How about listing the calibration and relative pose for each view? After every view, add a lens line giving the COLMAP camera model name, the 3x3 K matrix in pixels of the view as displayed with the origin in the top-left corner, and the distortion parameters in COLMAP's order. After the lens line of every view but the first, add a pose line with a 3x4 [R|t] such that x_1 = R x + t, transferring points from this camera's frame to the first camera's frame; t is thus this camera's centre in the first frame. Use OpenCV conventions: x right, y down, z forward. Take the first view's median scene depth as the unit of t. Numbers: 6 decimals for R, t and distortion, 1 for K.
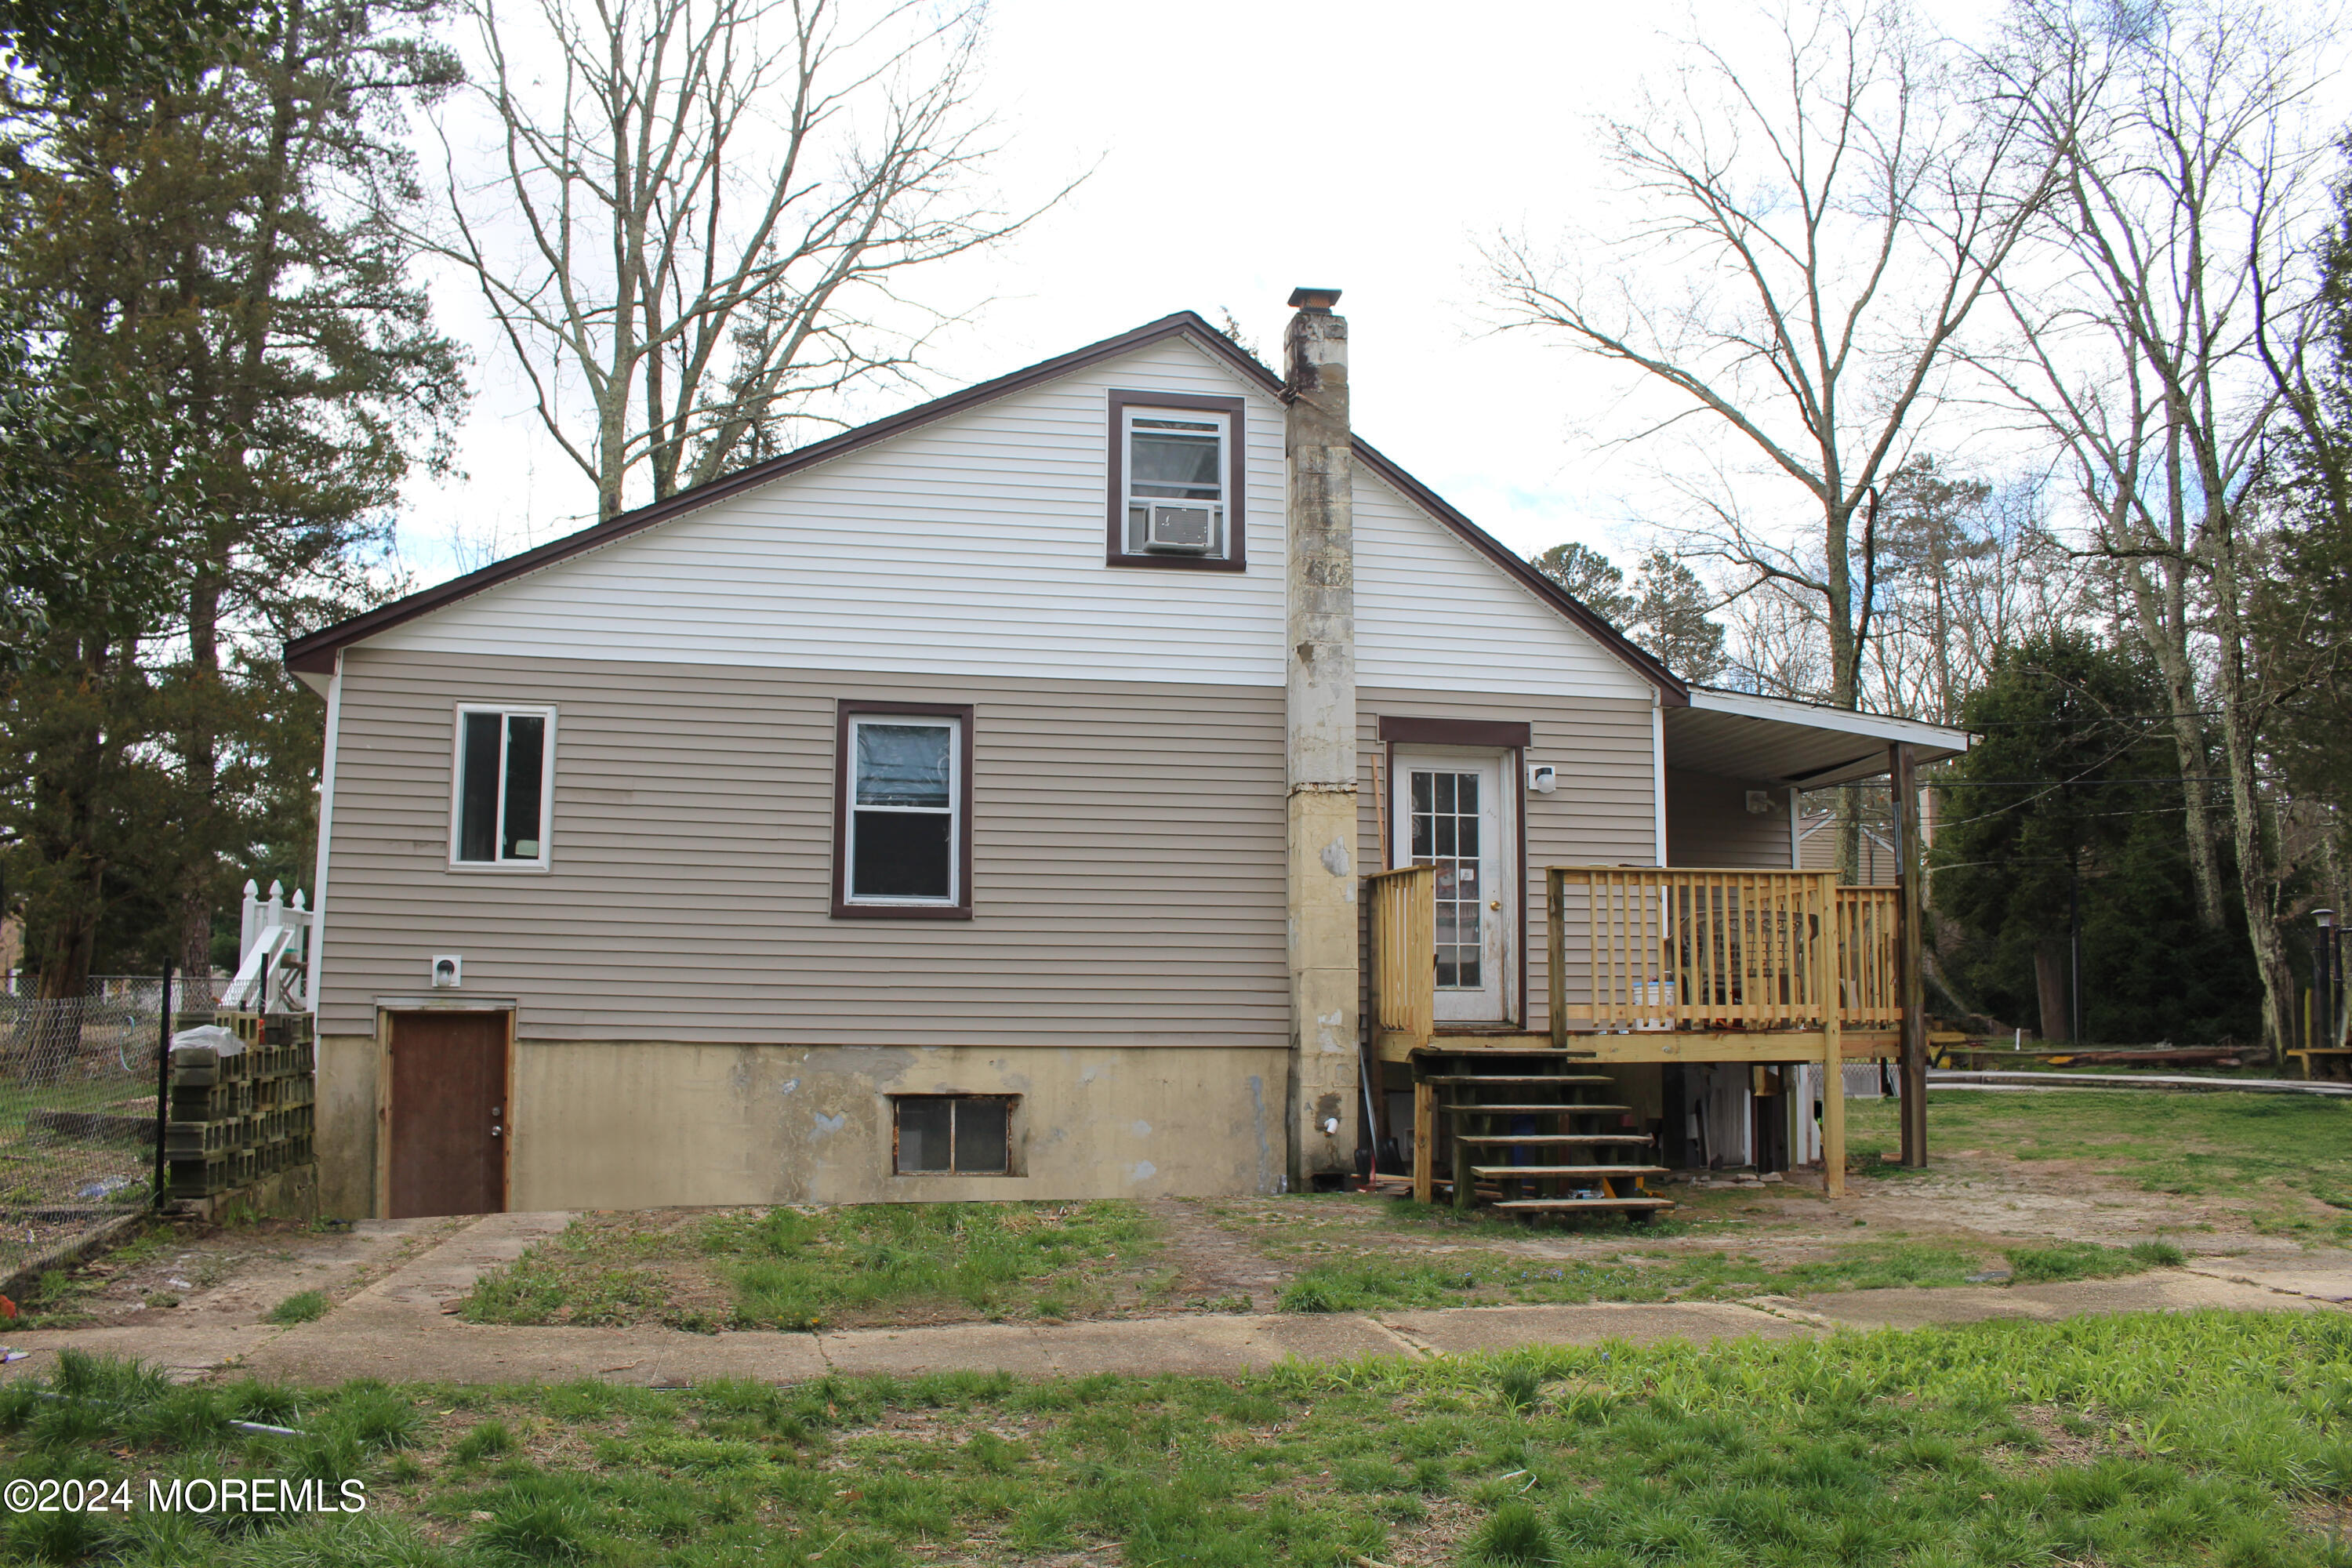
lens RADIAL K [[1904.0, 0, 1179.9], [0, 1904.0, 783.5], [0, 0, 1]] dist [-0.101459, 0.056293]
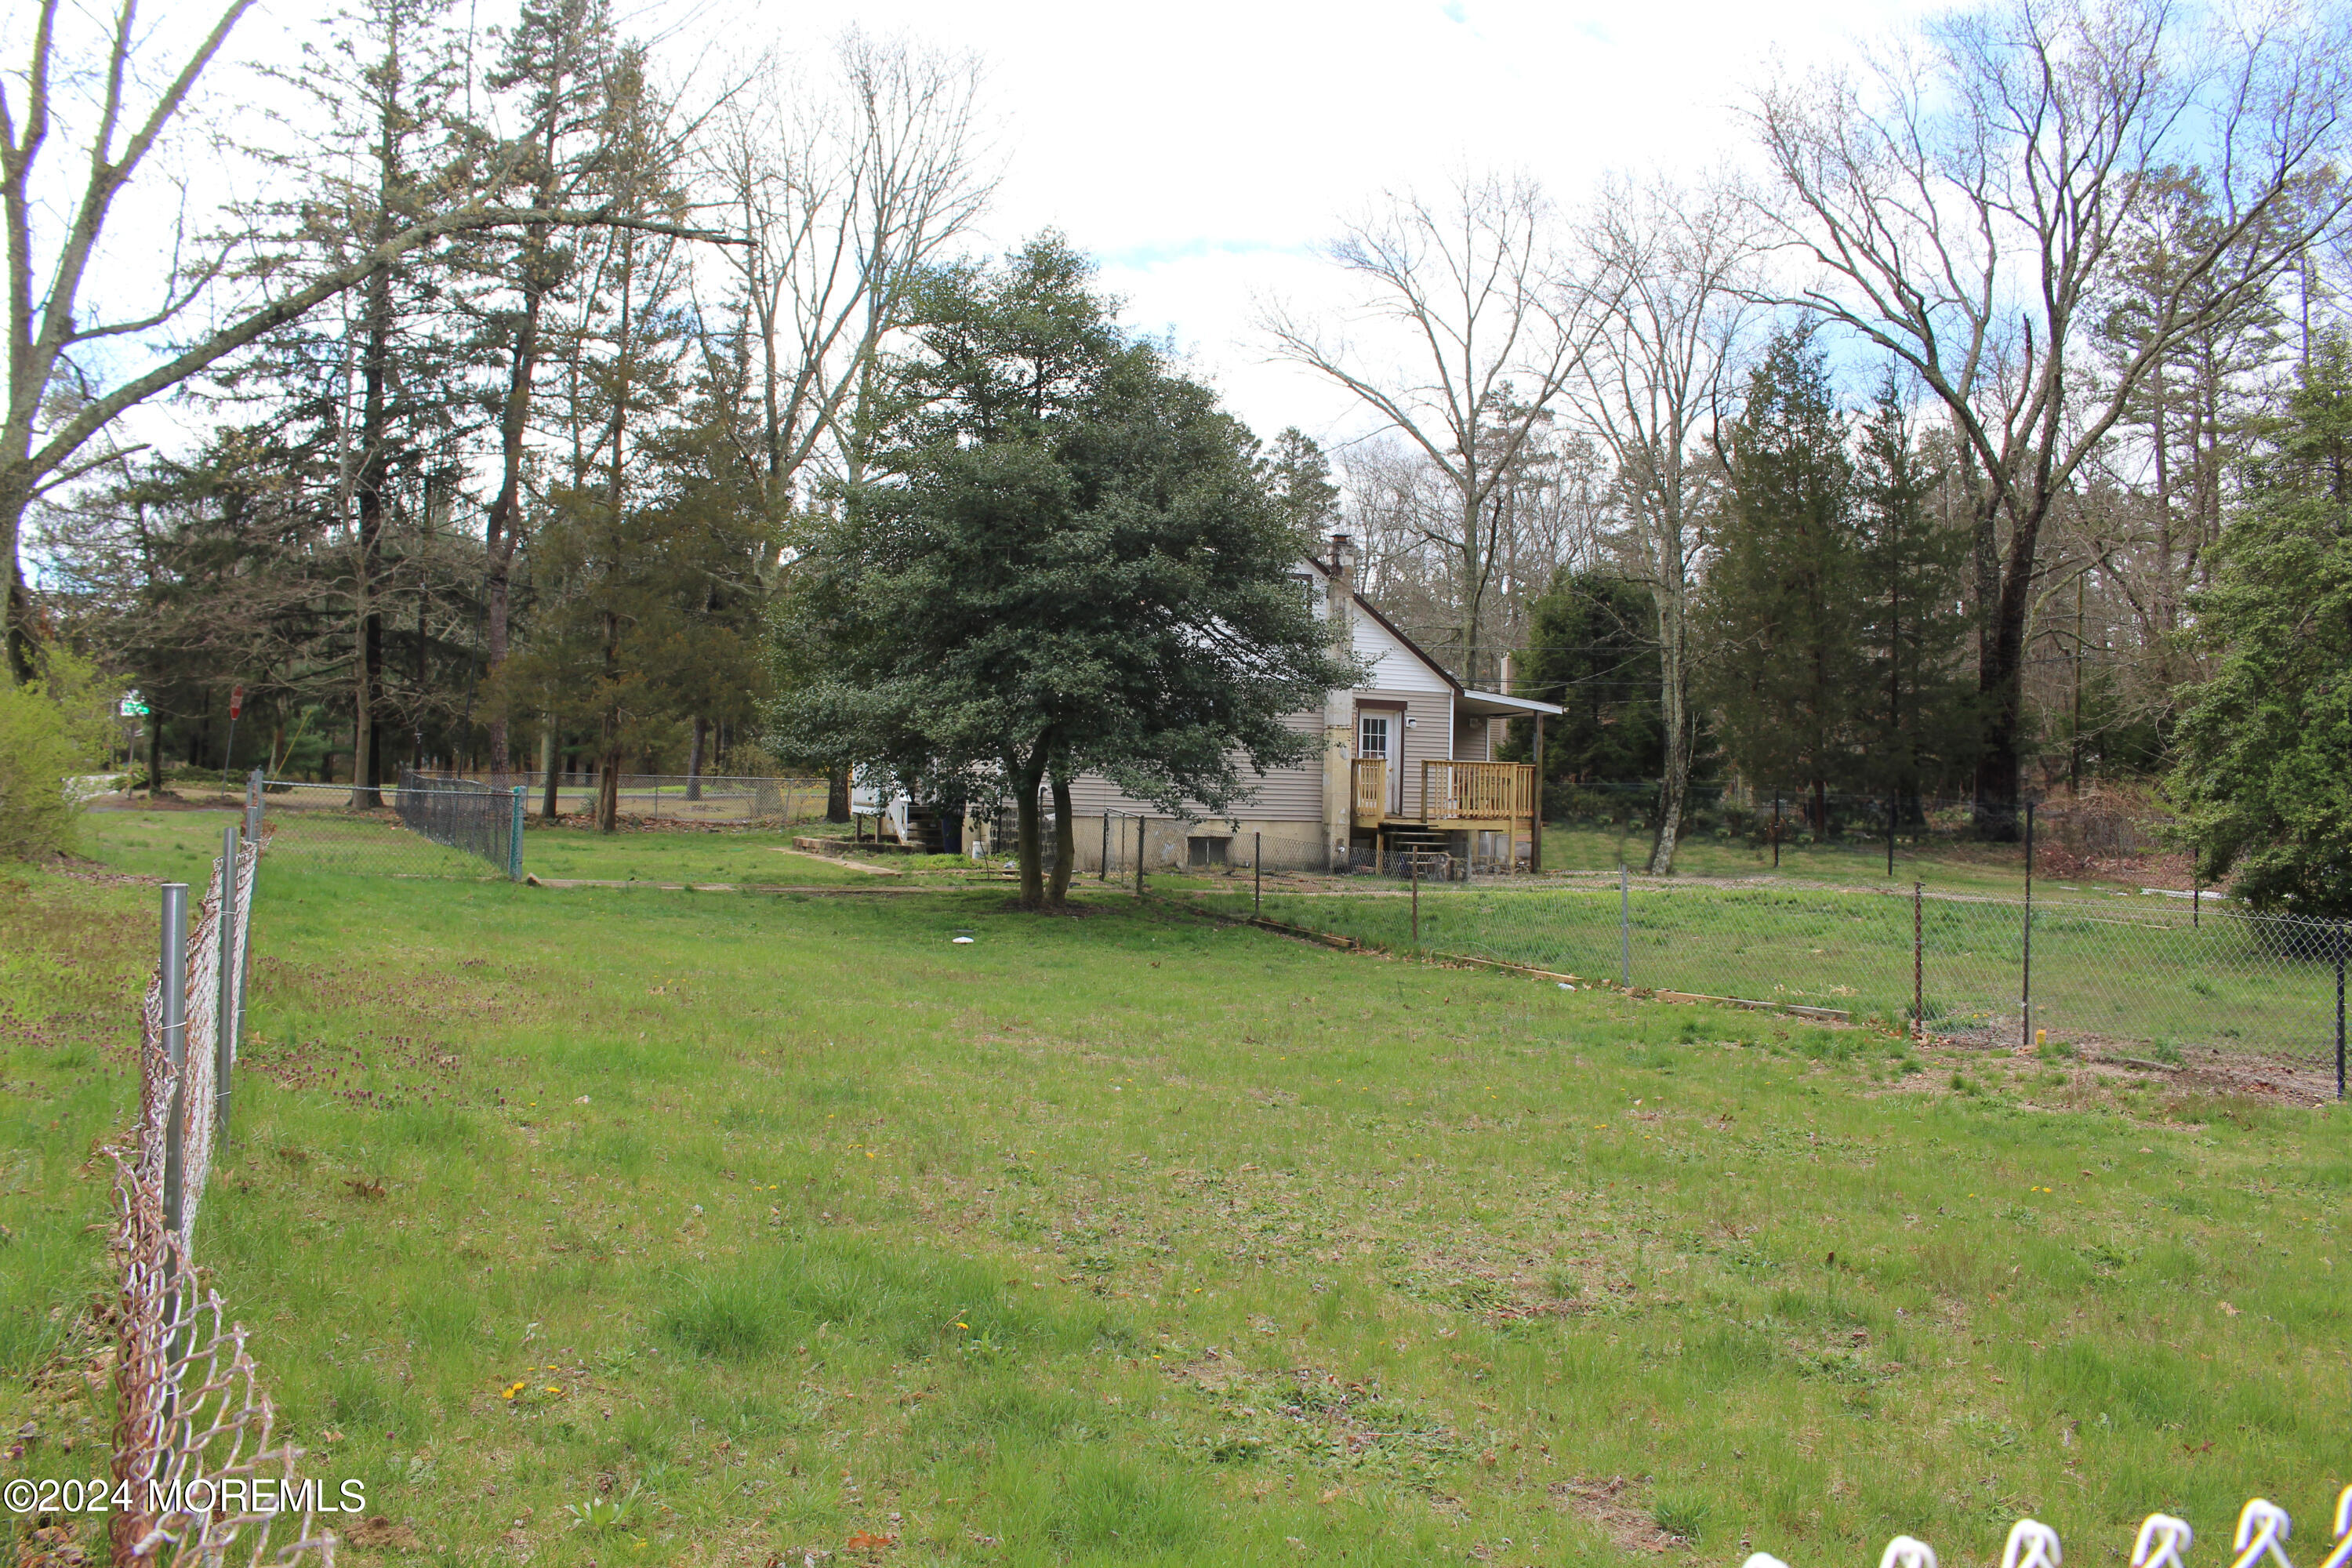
lens RADIAL K [[1904.0, 0, 1172.0], [0, 1904.0, 786.6], [0, 0, 1]] dist [-0.101459, 0.056293]
pose [[0.973303, 0.018674, 0.228762, -0.734676], [-0.045889, 0.992394, 0.114229, -0.200451], [-0.224889, -0.121677, 0.966757, -1.490607]]
